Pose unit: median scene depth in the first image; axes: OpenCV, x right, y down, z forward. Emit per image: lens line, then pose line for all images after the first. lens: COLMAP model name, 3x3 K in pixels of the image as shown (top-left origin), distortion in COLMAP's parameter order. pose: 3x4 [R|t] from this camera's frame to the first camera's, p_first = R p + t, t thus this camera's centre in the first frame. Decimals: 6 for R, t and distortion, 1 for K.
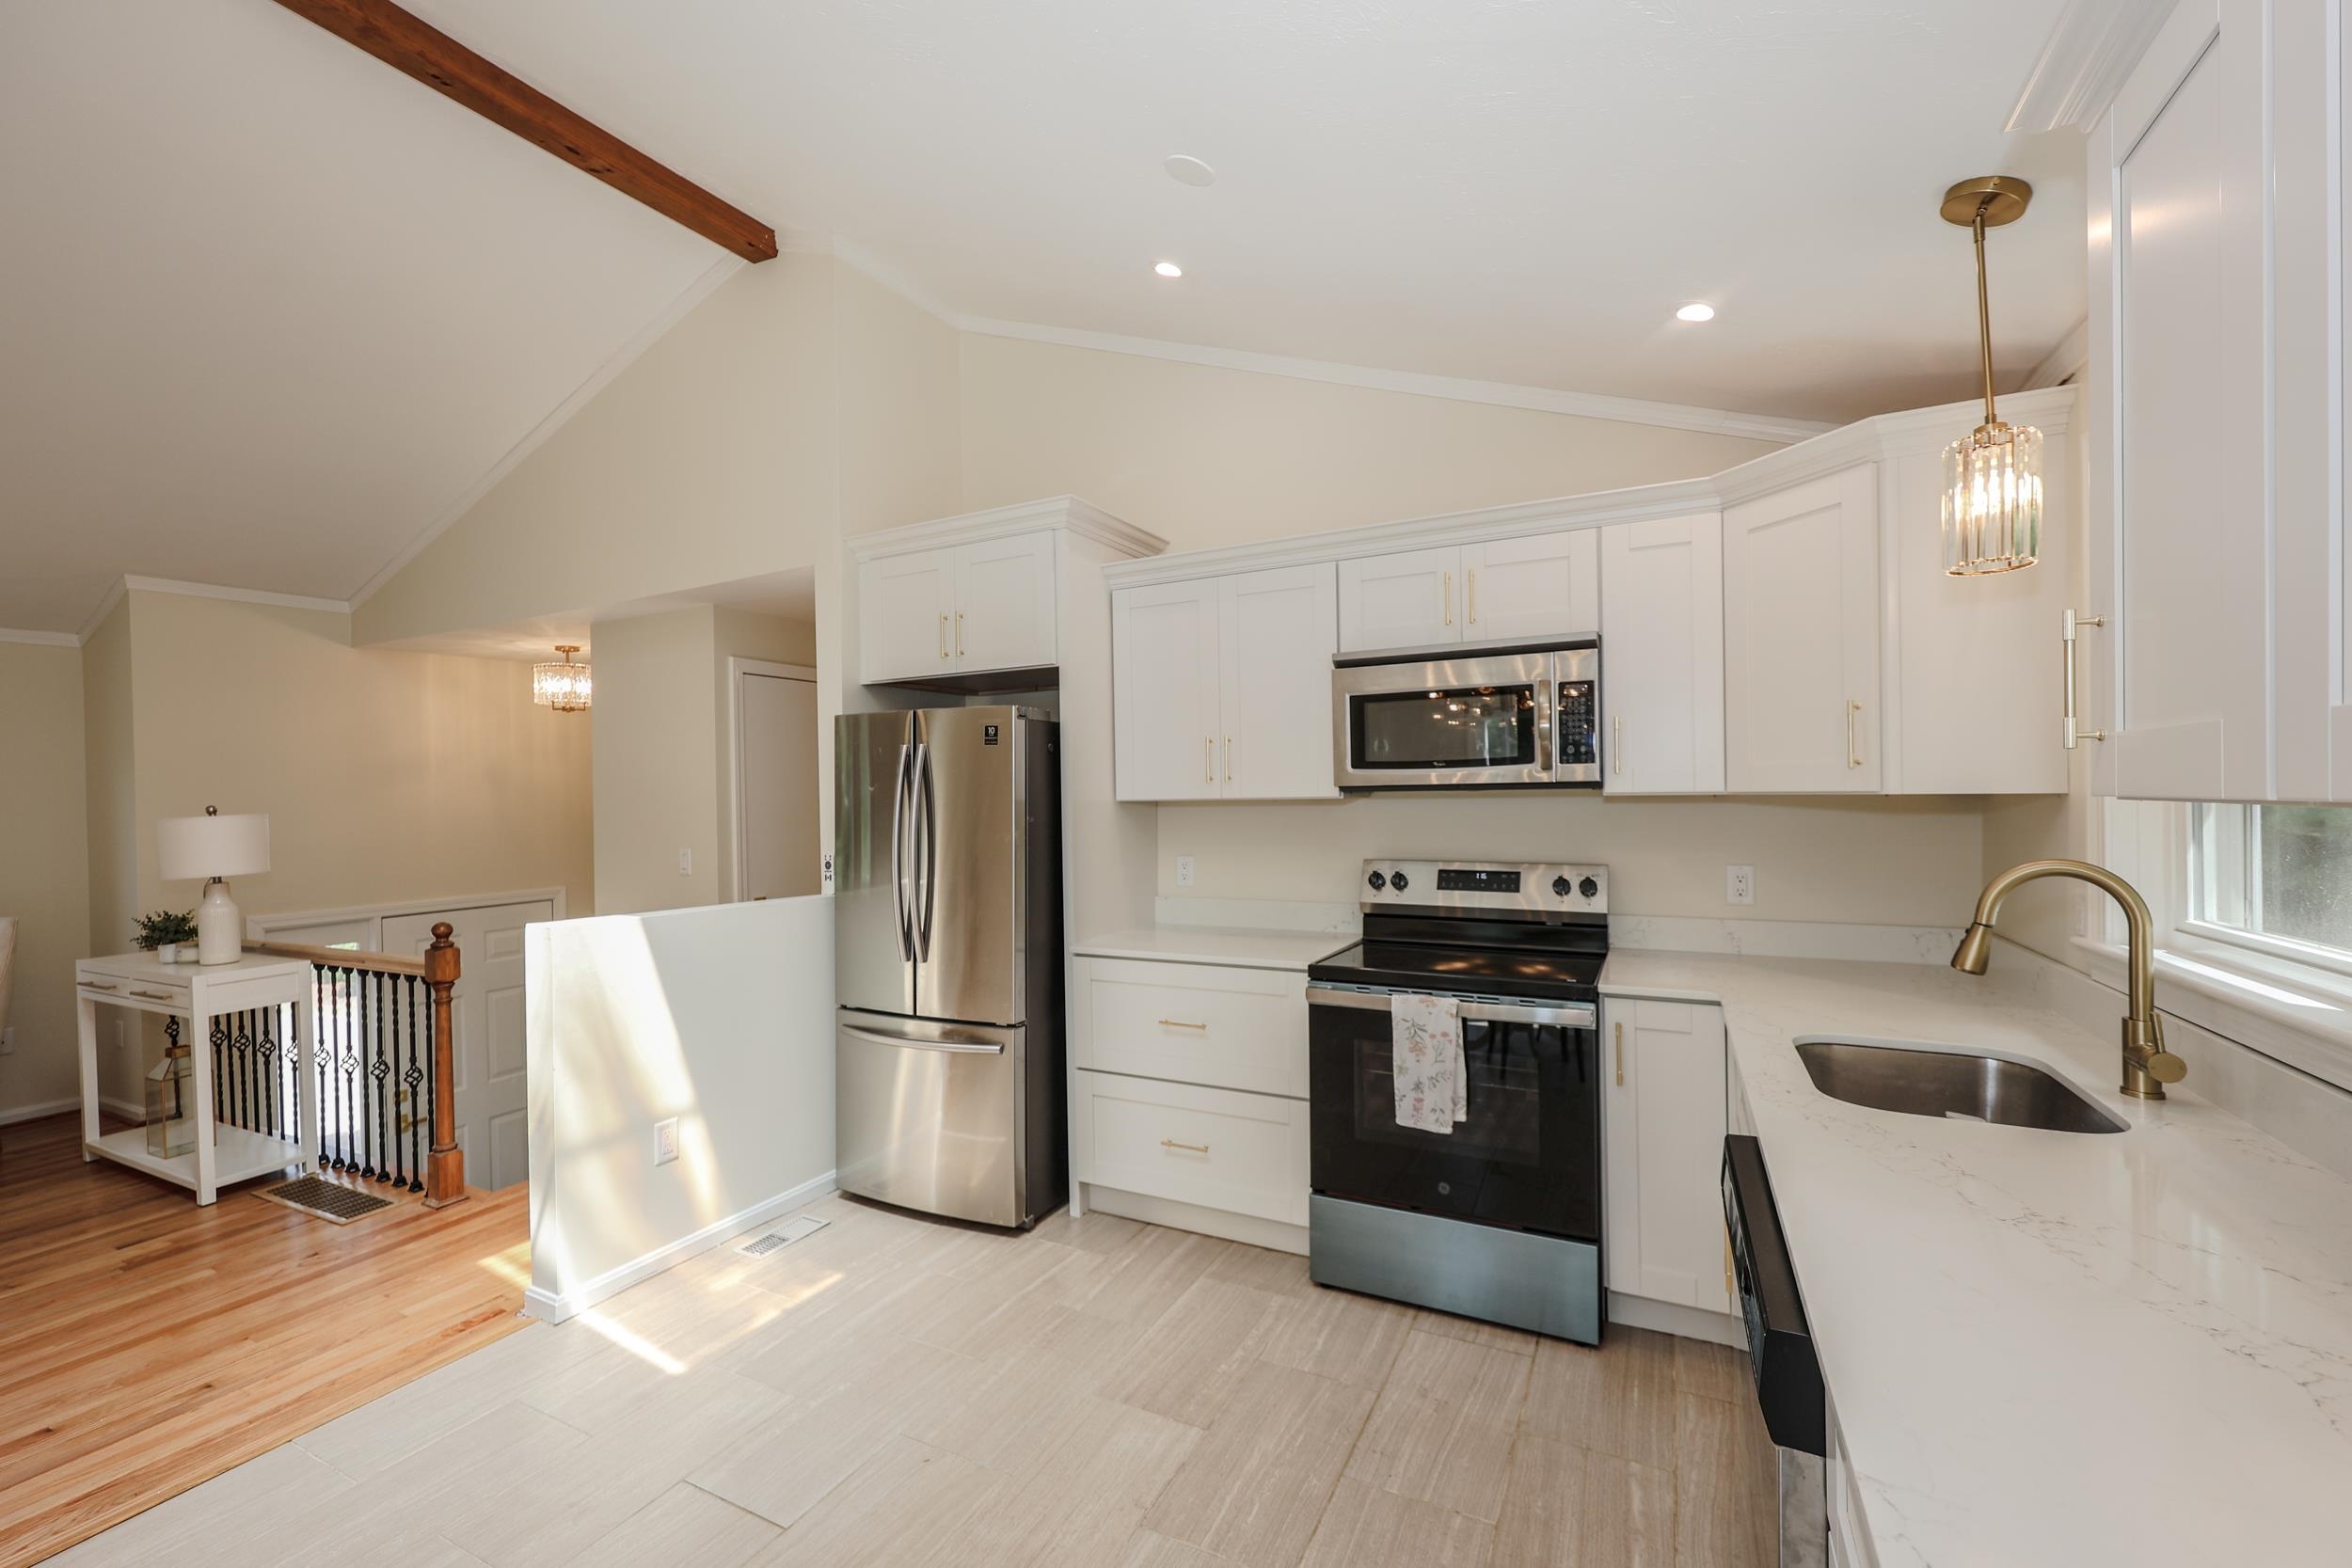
lens RADIAL K [[958.8, 0, 1173.5], [0, 958.8, 796.4], [0, 0, 1]] dist [0.003722, -0.000104]
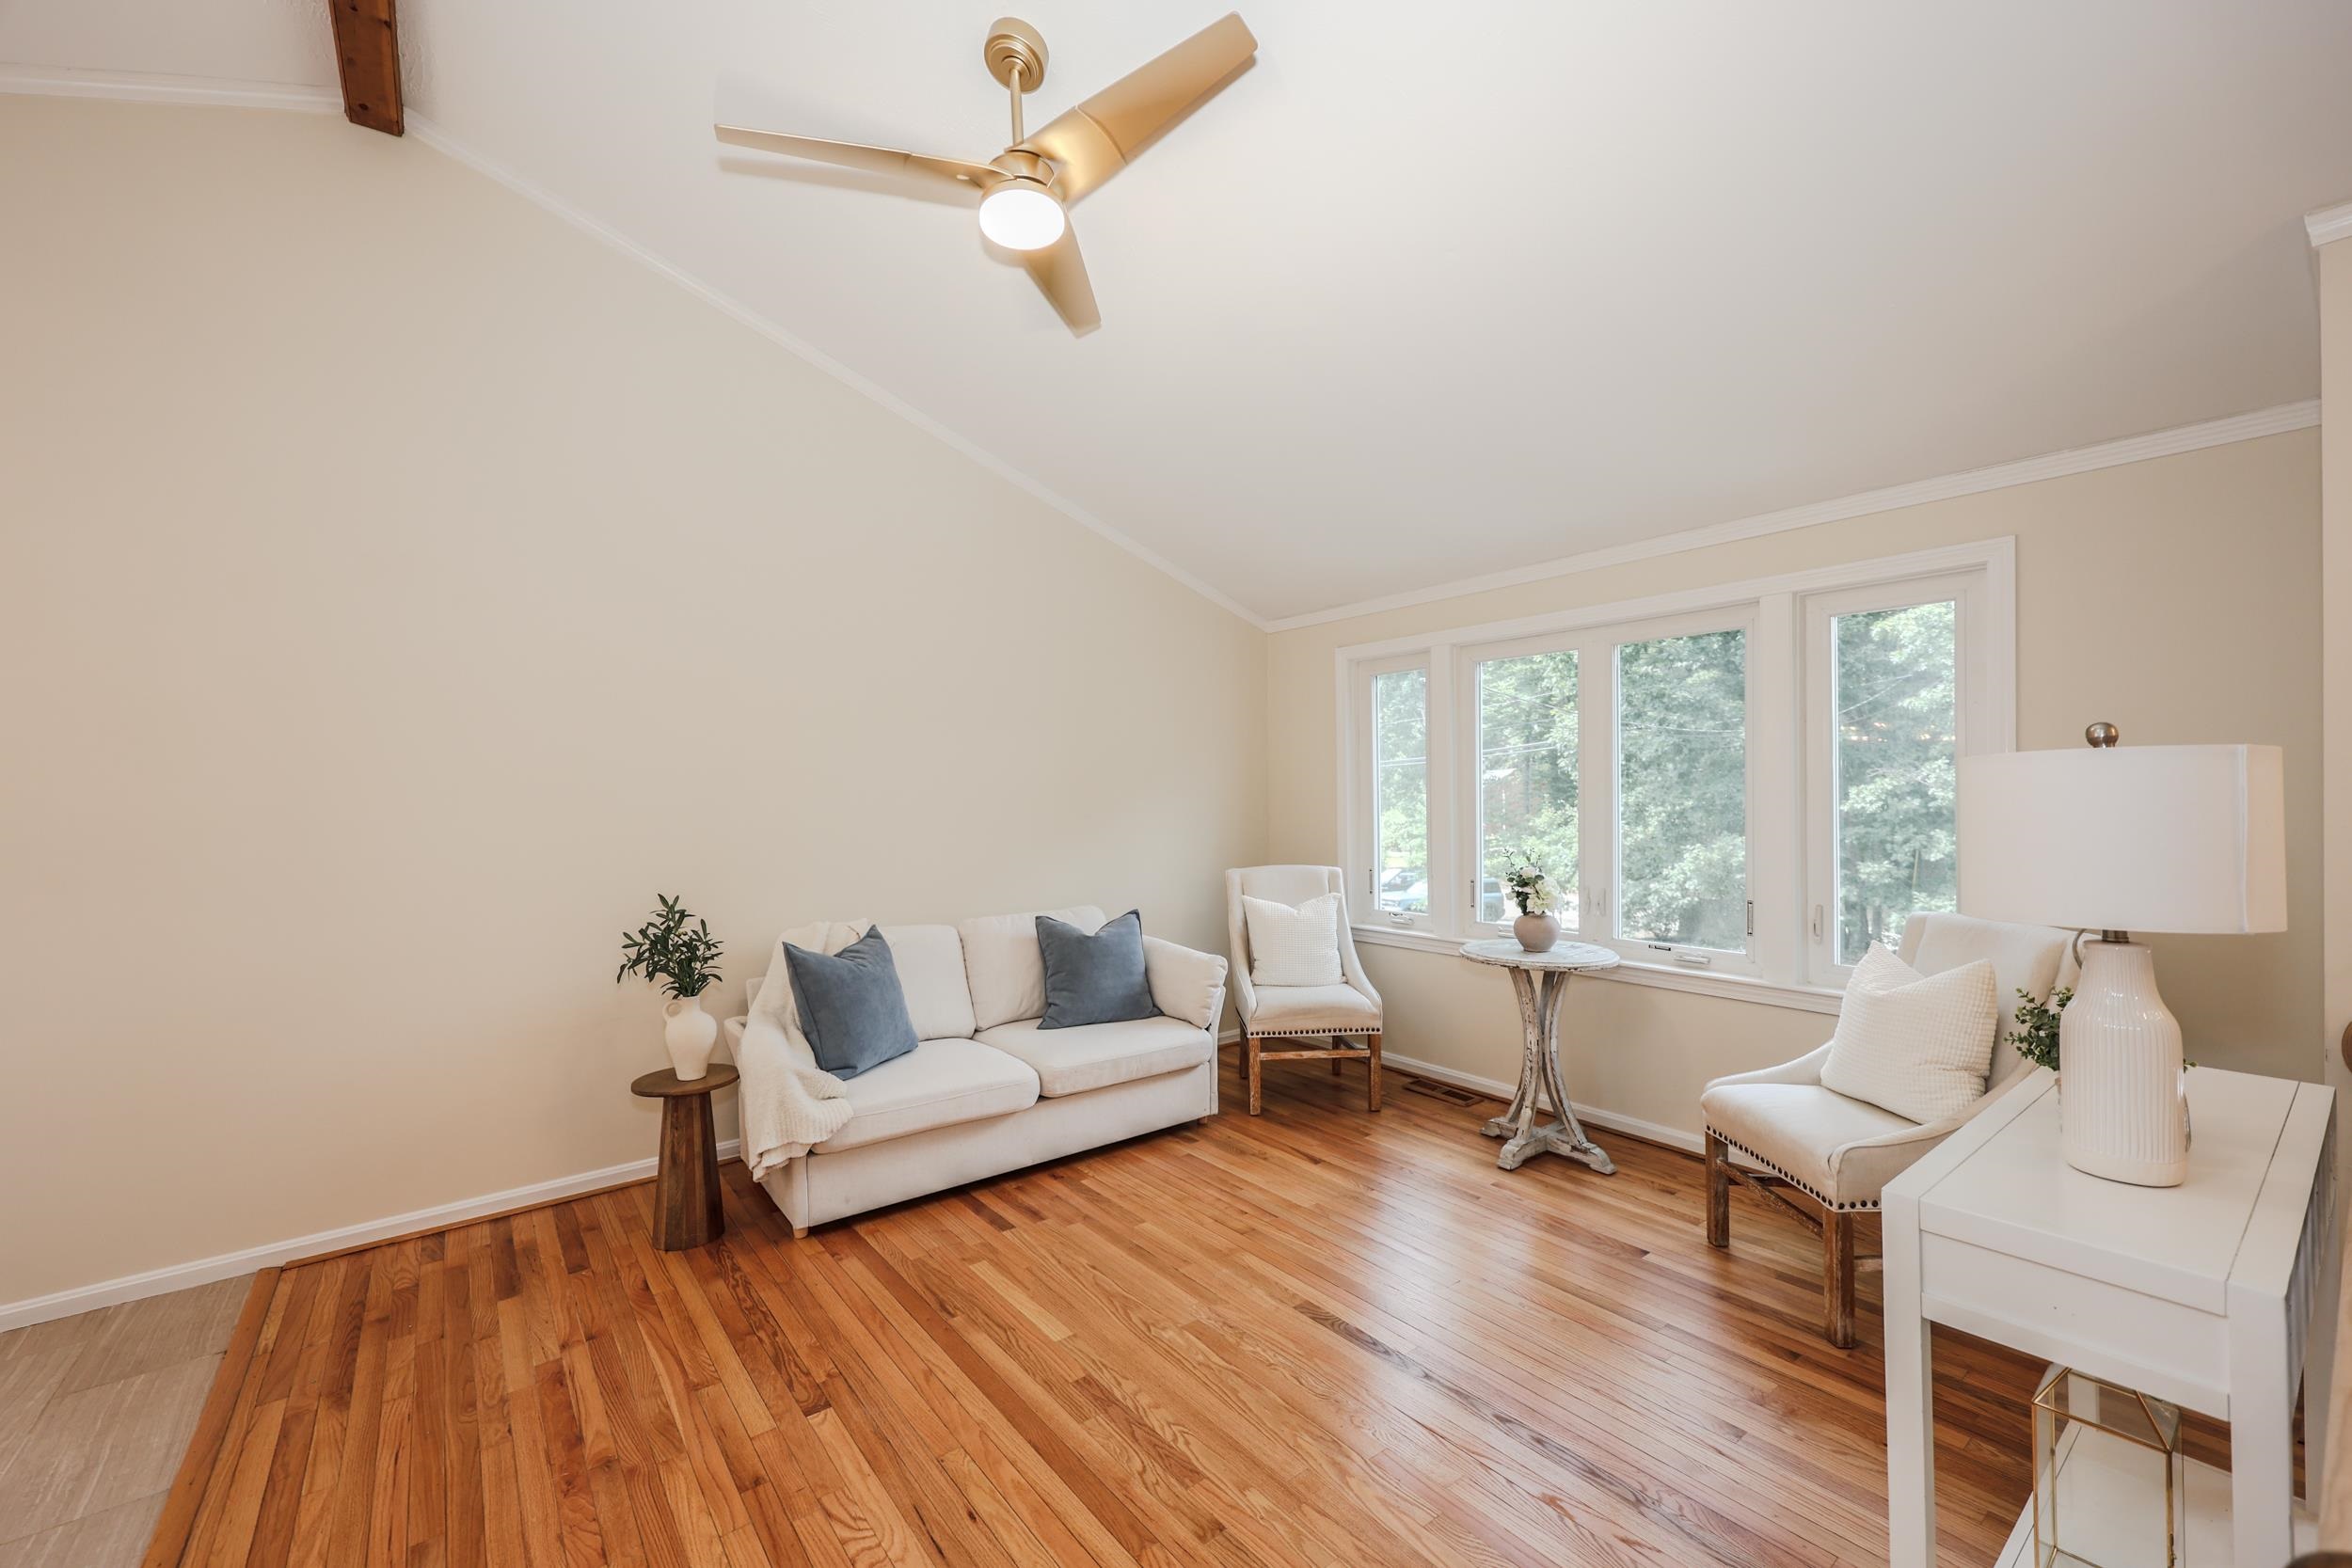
lens RADIAL K [[958.8, 0, 1181.1], [0, 958.8, 785.9], [0, 0, 1]] dist [0.003722, -0.000104]
pose [[-0.426505, 0.025773, -0.904118, -0.636703], [0.015918, 0.999653, 0.020988, 0.023871], [0.904345, -0.005441, -0.426767, 1.016445]]
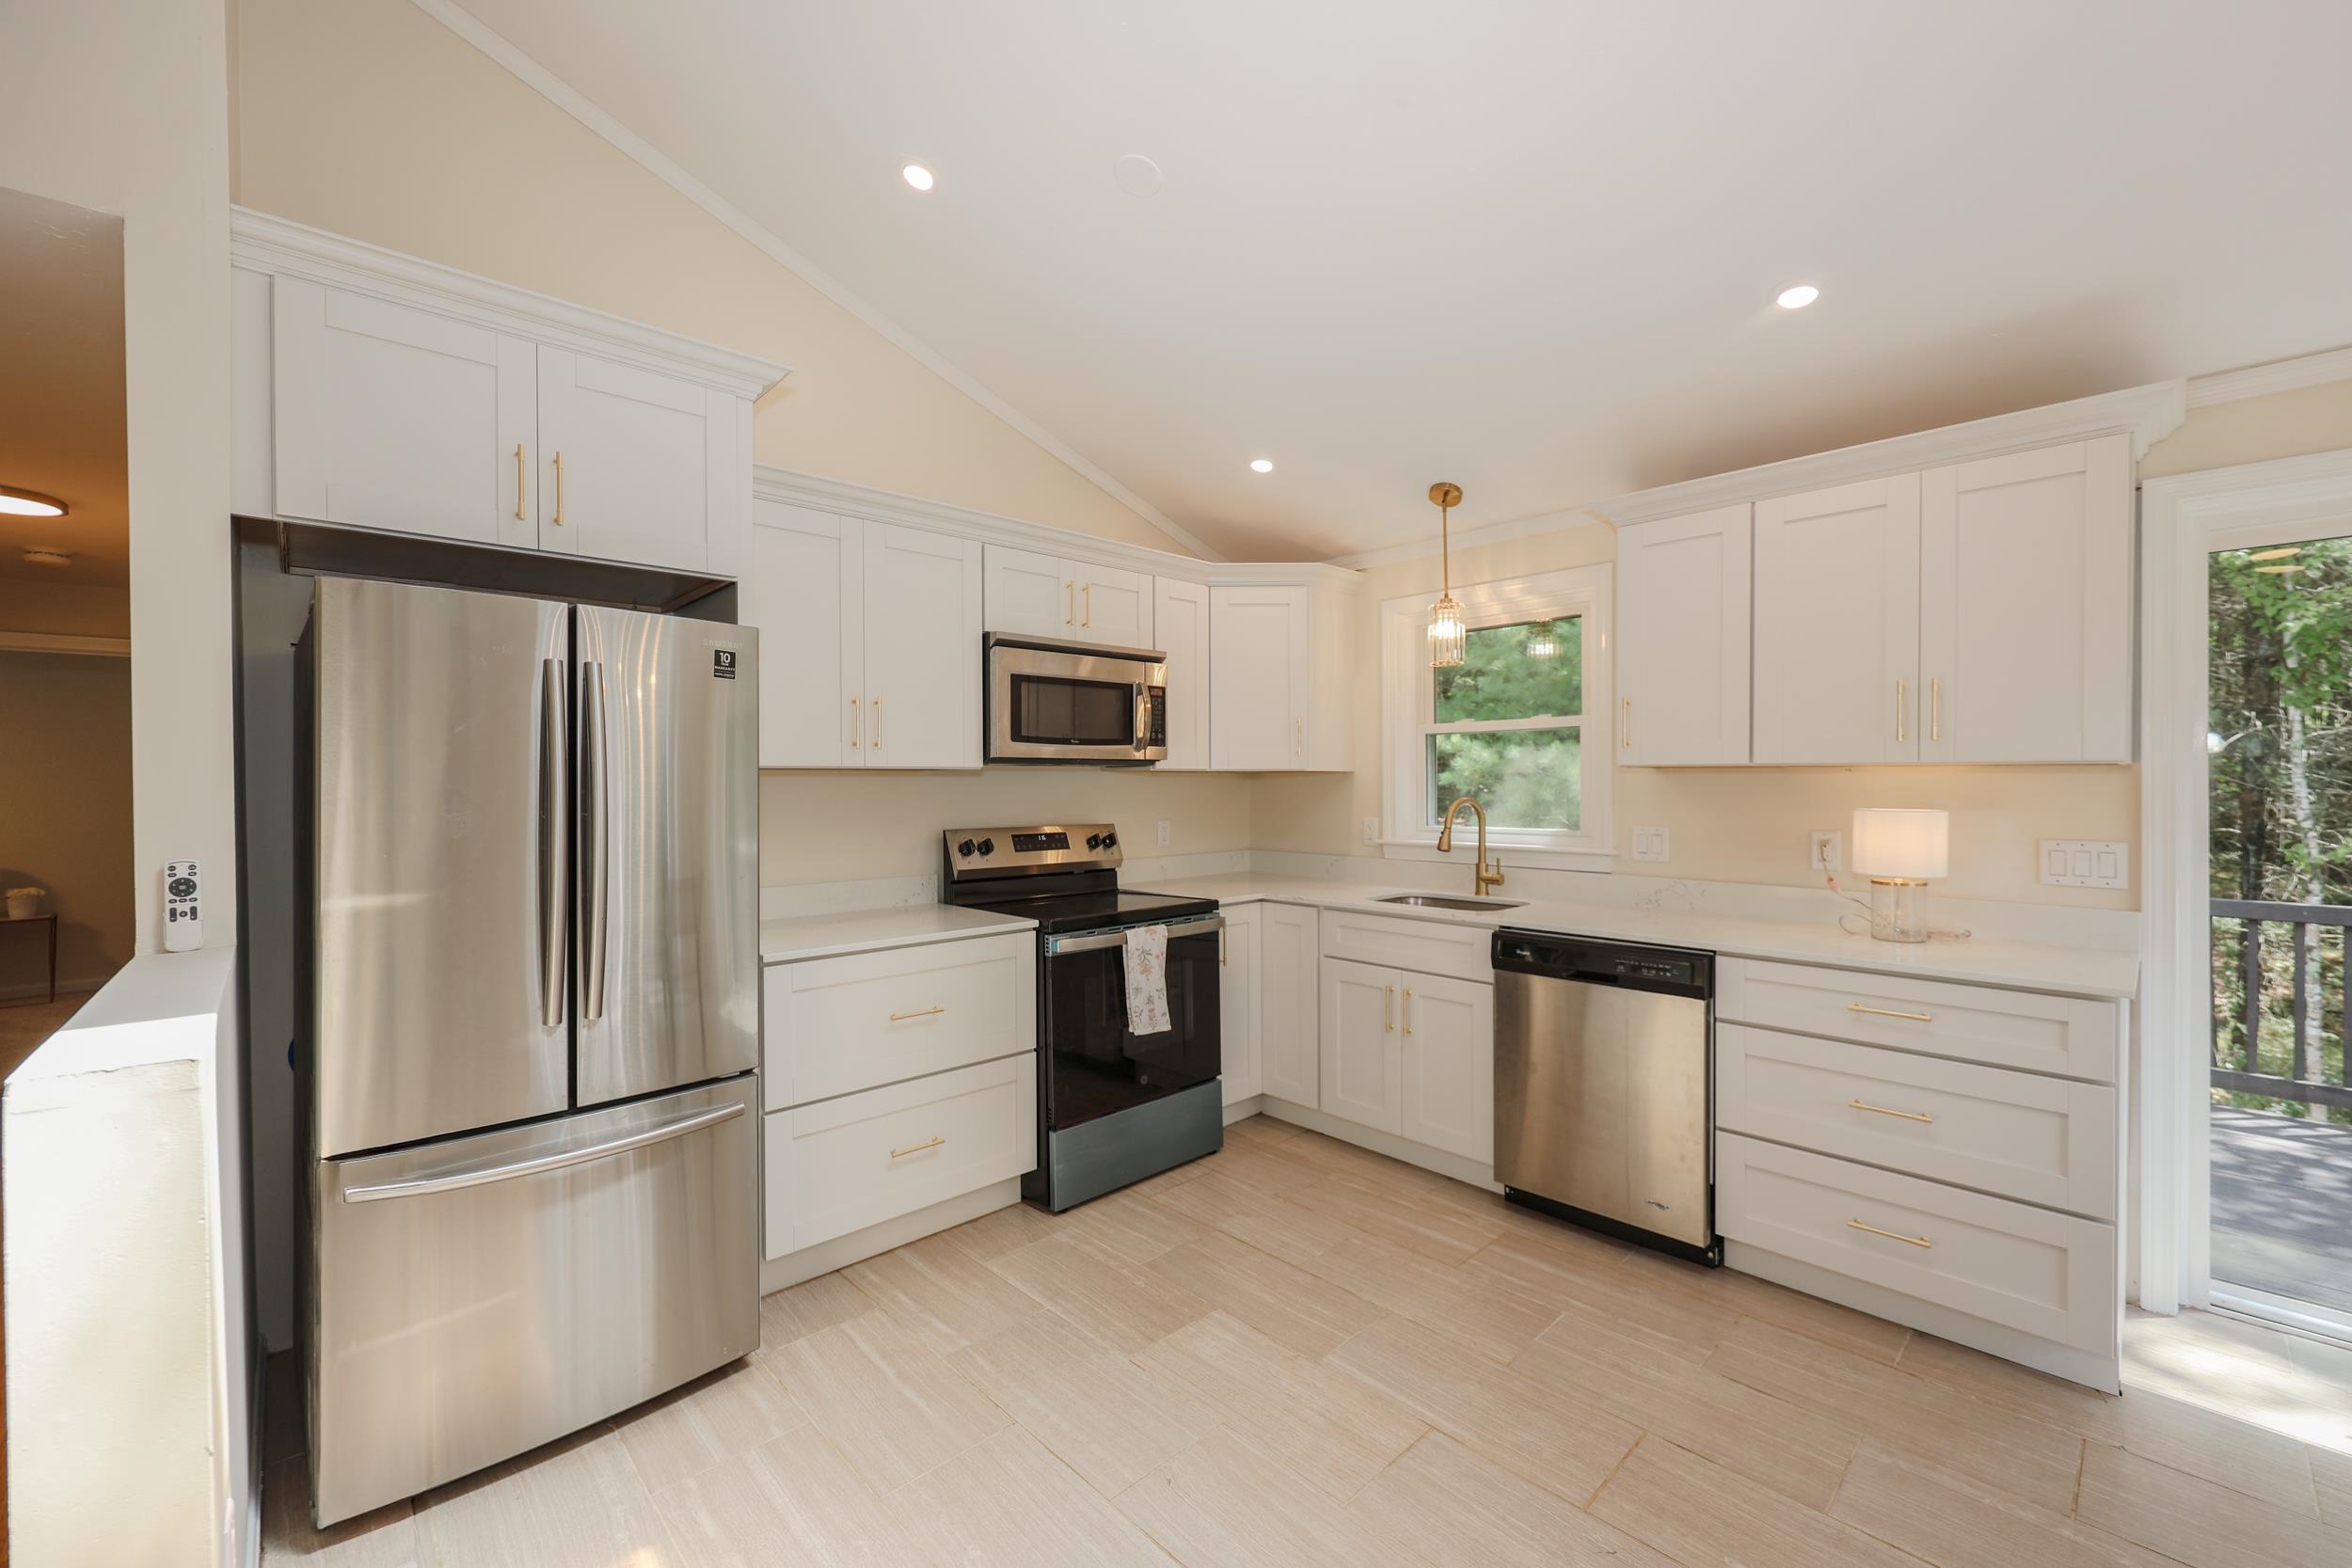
lens RADIAL K [[934.9, 0, 1157.9], [0, 934.9, 789.7], [0, 0, 1]] dist [-0.007787, -0.000396]
pose [[0.338601, 0.007032, 0.940904, -0.716066], [0.000225, 0.999971, -0.007555, 0.032026], [-0.940930, 0.002770, 0.338589, 0.471364]]
